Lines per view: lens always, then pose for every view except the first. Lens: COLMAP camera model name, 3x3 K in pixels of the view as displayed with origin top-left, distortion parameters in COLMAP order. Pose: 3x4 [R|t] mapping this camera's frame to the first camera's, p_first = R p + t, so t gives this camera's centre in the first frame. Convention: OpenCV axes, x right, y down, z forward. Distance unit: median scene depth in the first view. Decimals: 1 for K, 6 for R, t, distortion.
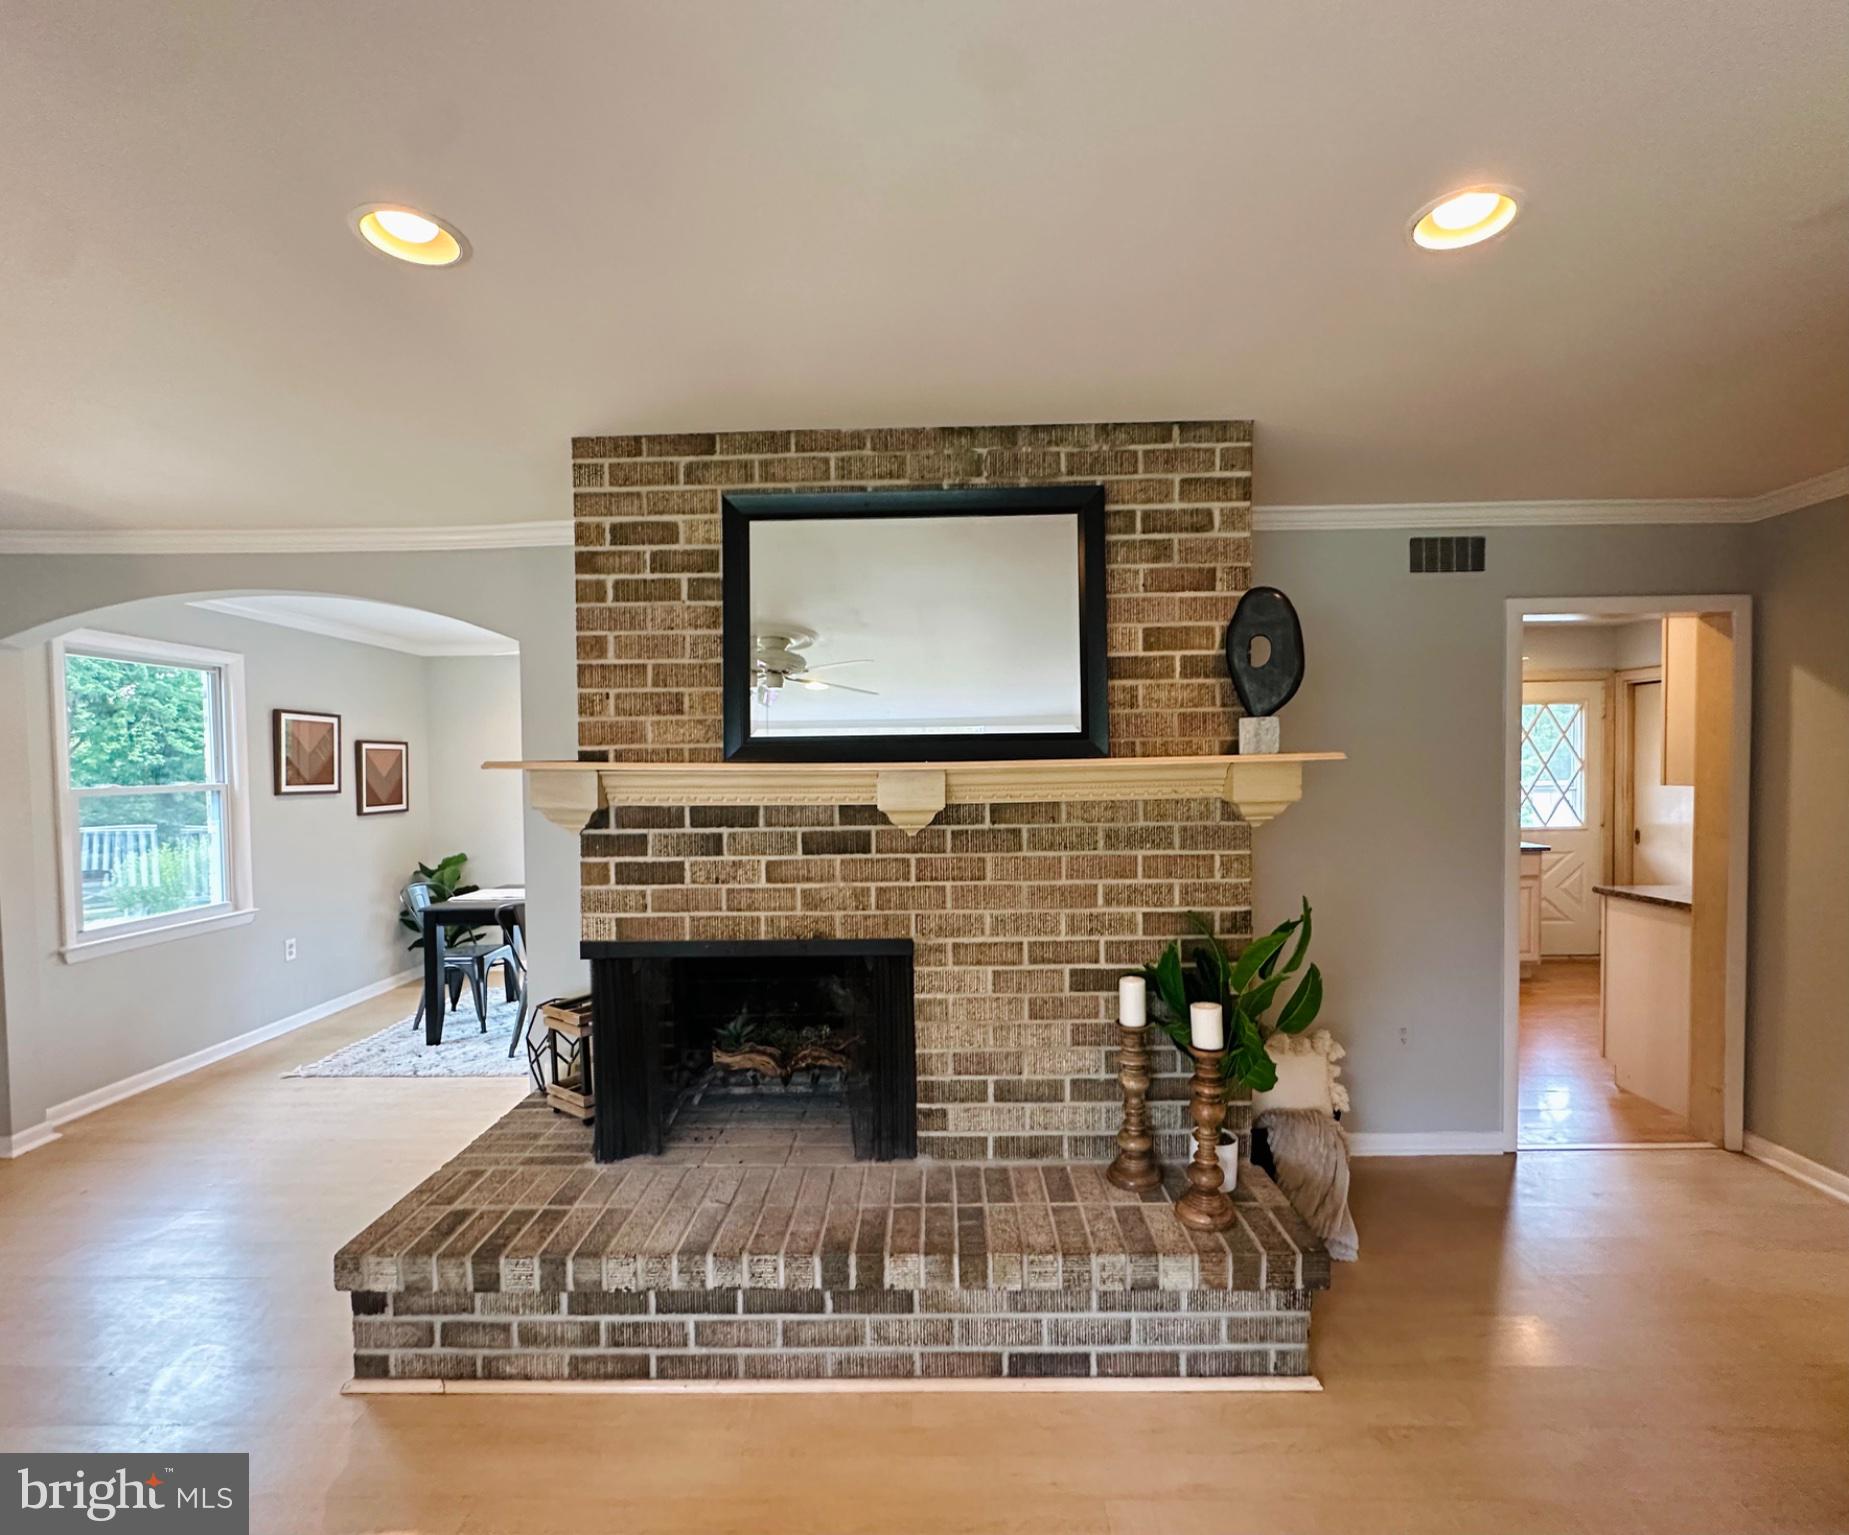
lens RADIAL K [[842.8, 0, 847.4], [0, 842.8, 804.7], [0, 0, 1]] dist [-0.004947, 0.000470]
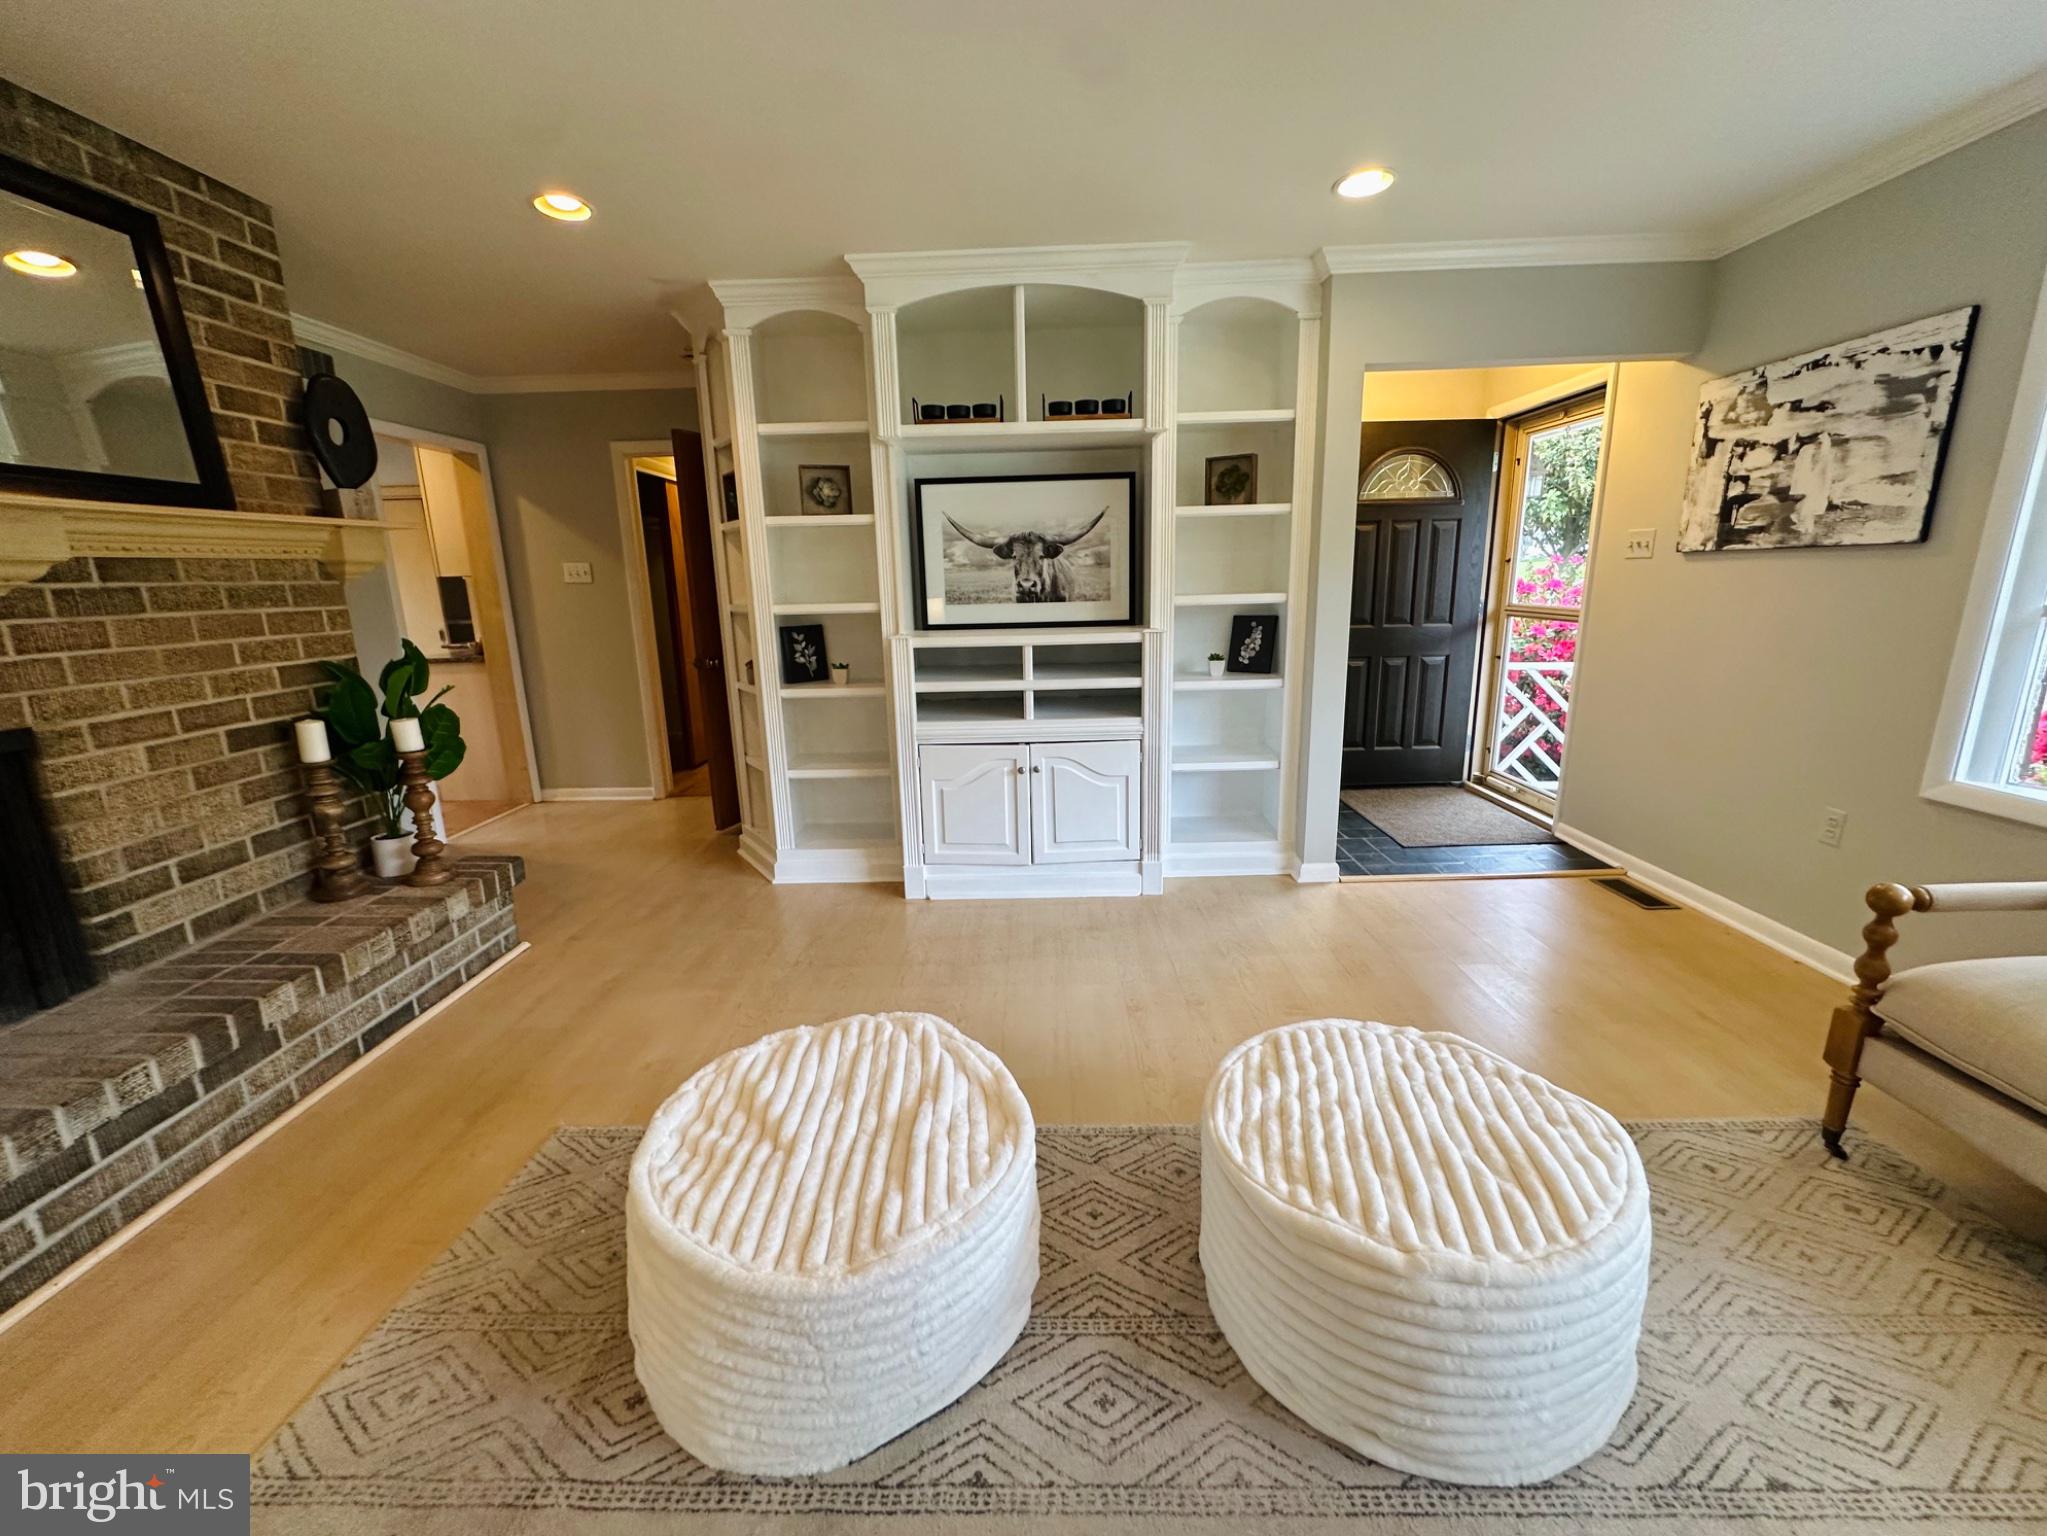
lens RADIAL K [[821.6, 0, 1020.7], [0, 821.6, 783.1], [0, 0, 1]] dist [-0.001392, -0.000061]
pose [[0.002195, -0.229968, 0.973196, -0.741482], [0.058615, 0.971554, 0.229448, 0.090680], [-0.998278, 0.056540, 0.015612, 0.038934]]
